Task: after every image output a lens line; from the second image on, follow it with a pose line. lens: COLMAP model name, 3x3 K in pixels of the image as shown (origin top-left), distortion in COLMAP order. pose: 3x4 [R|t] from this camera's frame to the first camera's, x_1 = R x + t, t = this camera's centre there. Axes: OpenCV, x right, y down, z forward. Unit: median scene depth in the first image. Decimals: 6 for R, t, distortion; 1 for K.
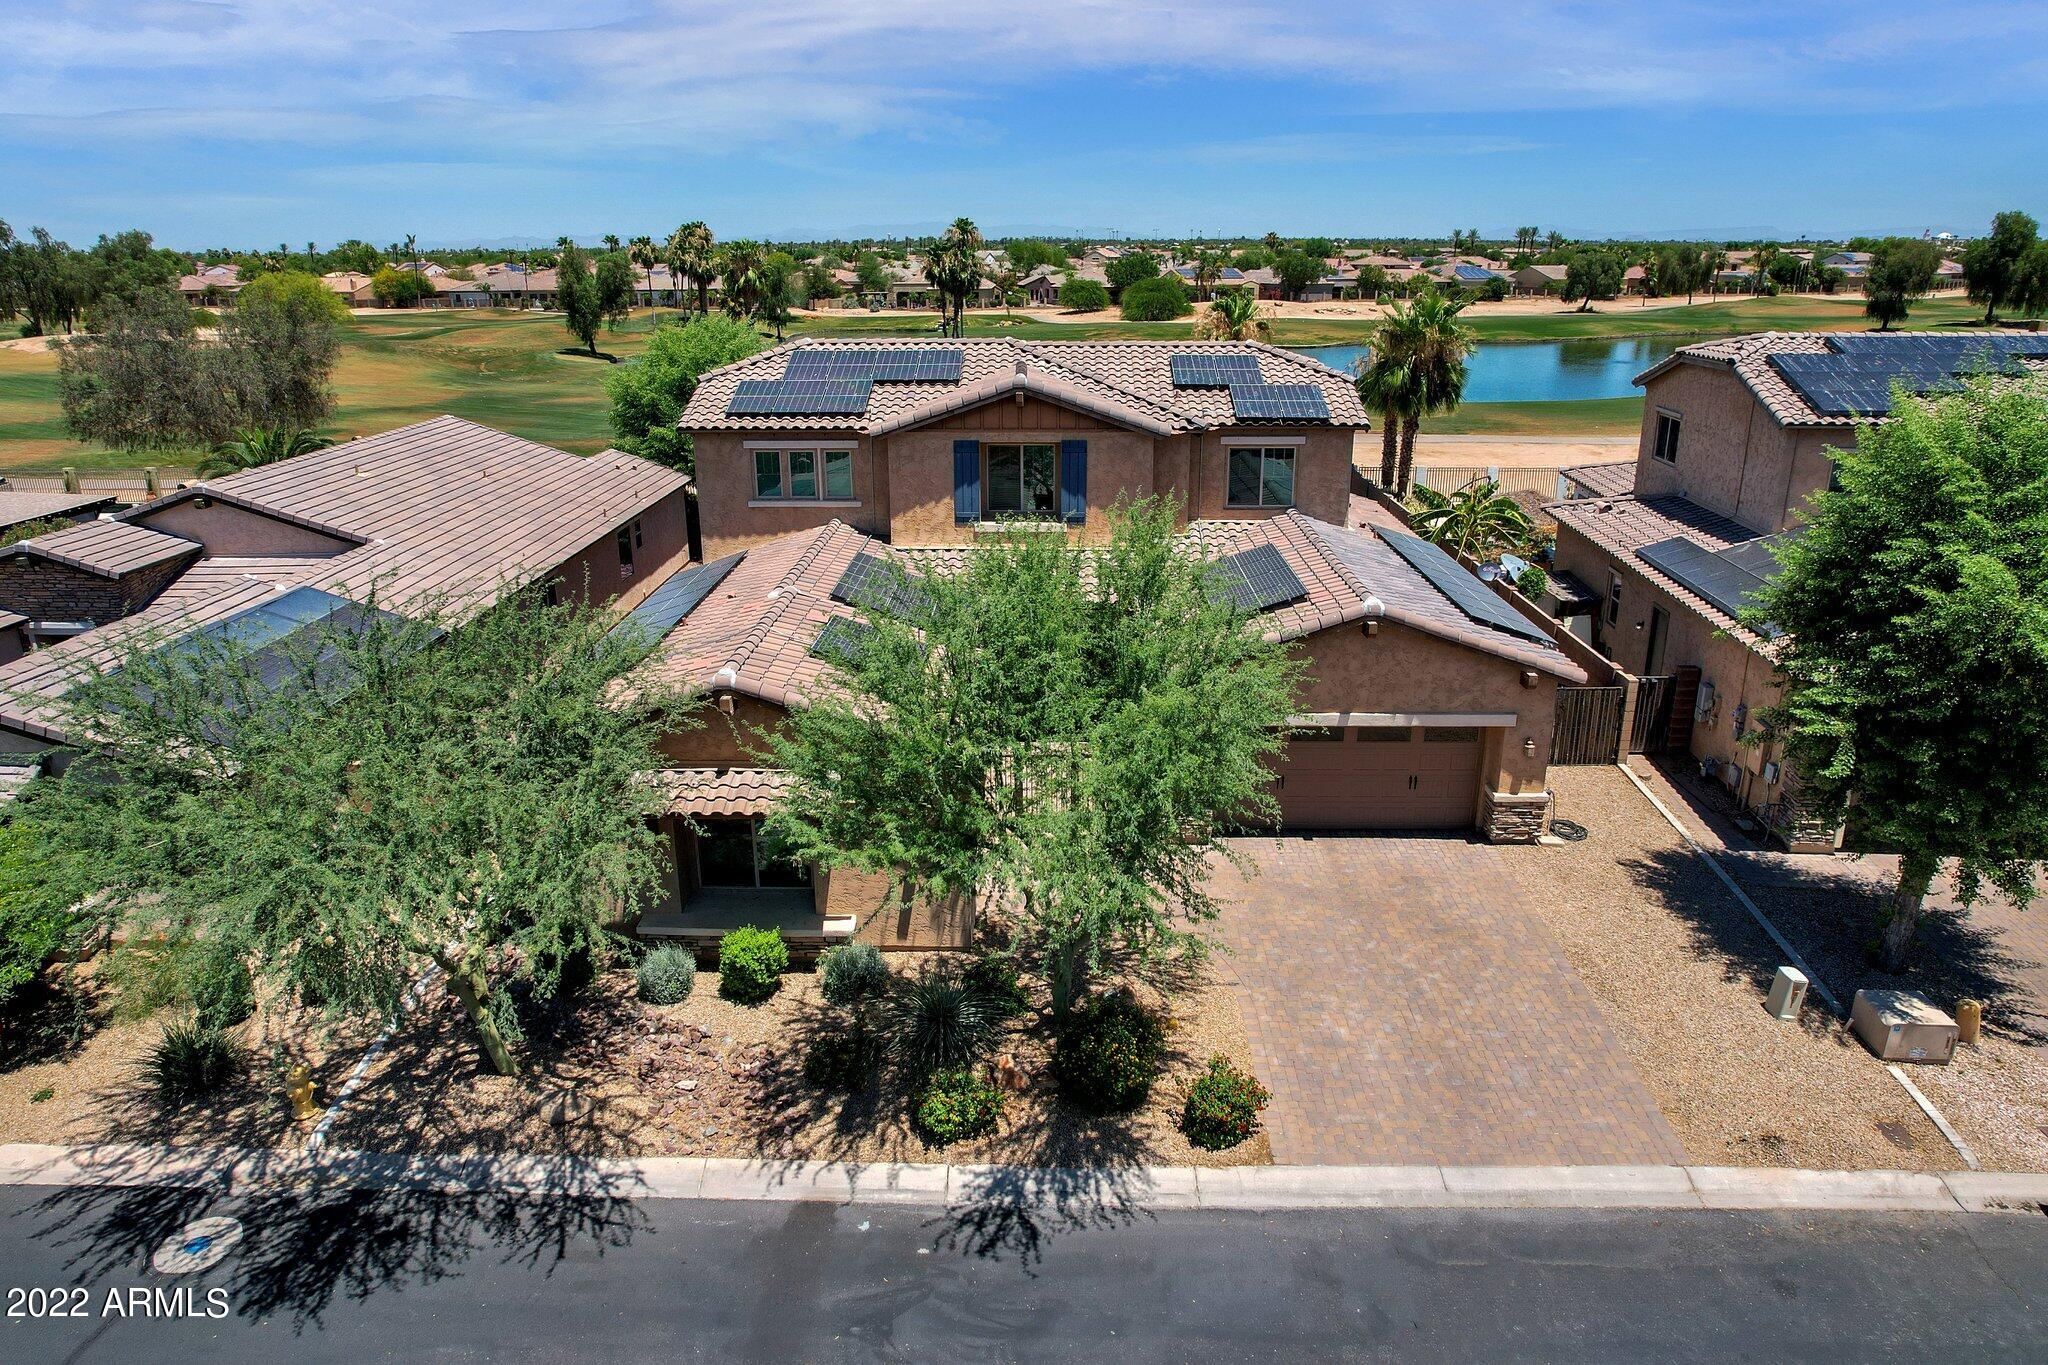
lens RADIAL K [[1290.7, 0, 1024.0], [0, 1290.7, 682.5], [0, 0, 1]] dist [-0.077530, 0.067713]
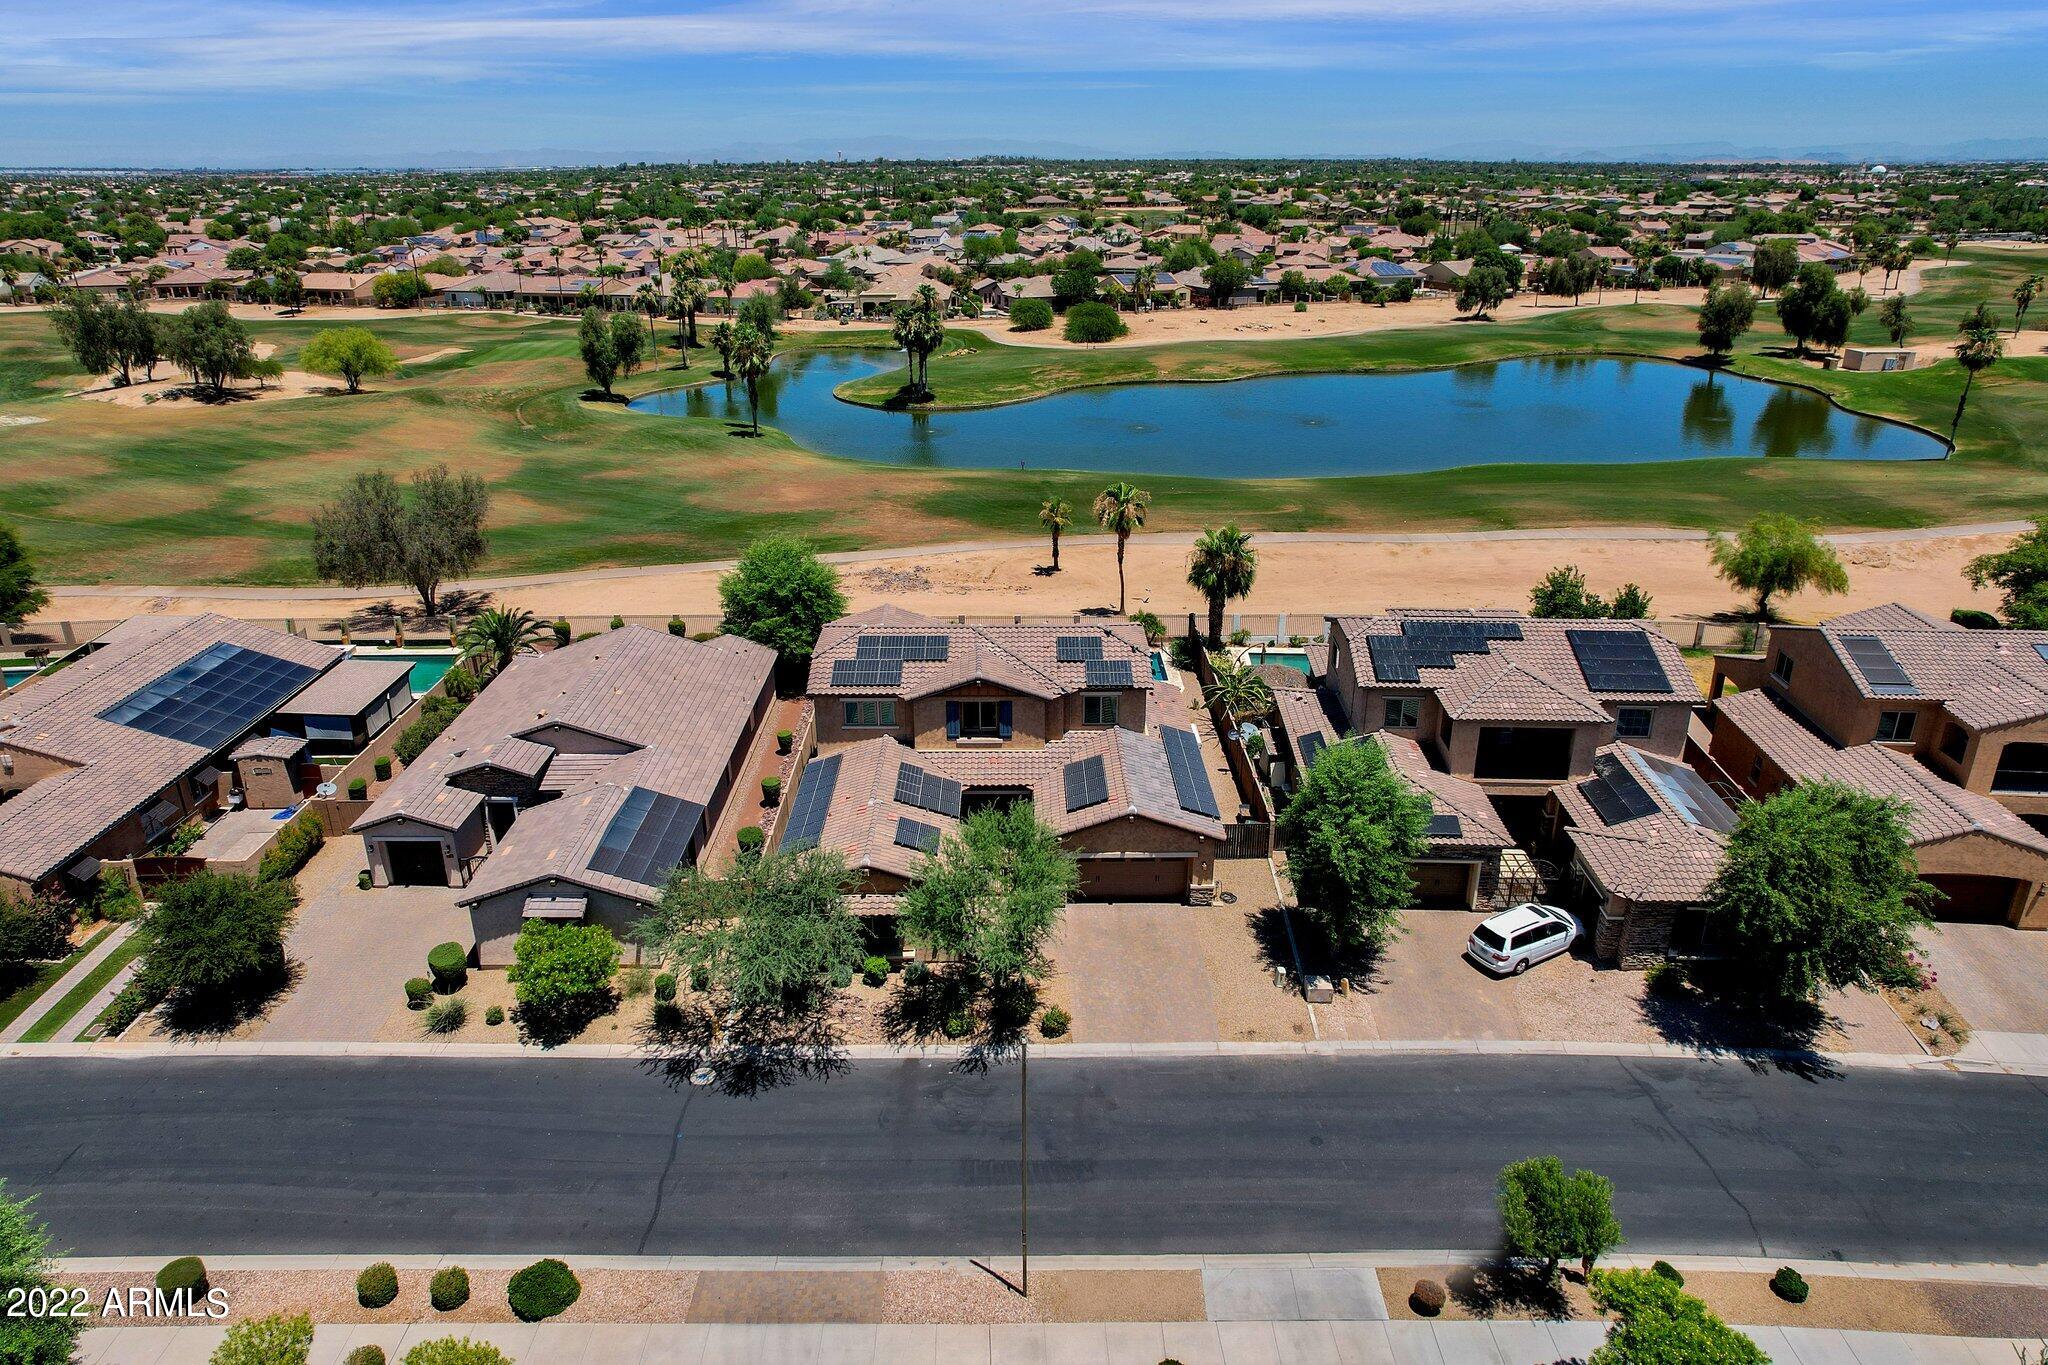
lens RADIAL K [[1294.9, 0, 1024.0], [0, 1294.9, 682.5], [0, 0, 1]] dist [-0.058920, 0.040574]
pose [[0.999432, -0.011278, 0.031770, 0.005368], [0.009271, 0.997995, 0.062617, -0.500041], [-0.032412, -0.062287, 0.997532, -1.499713]]
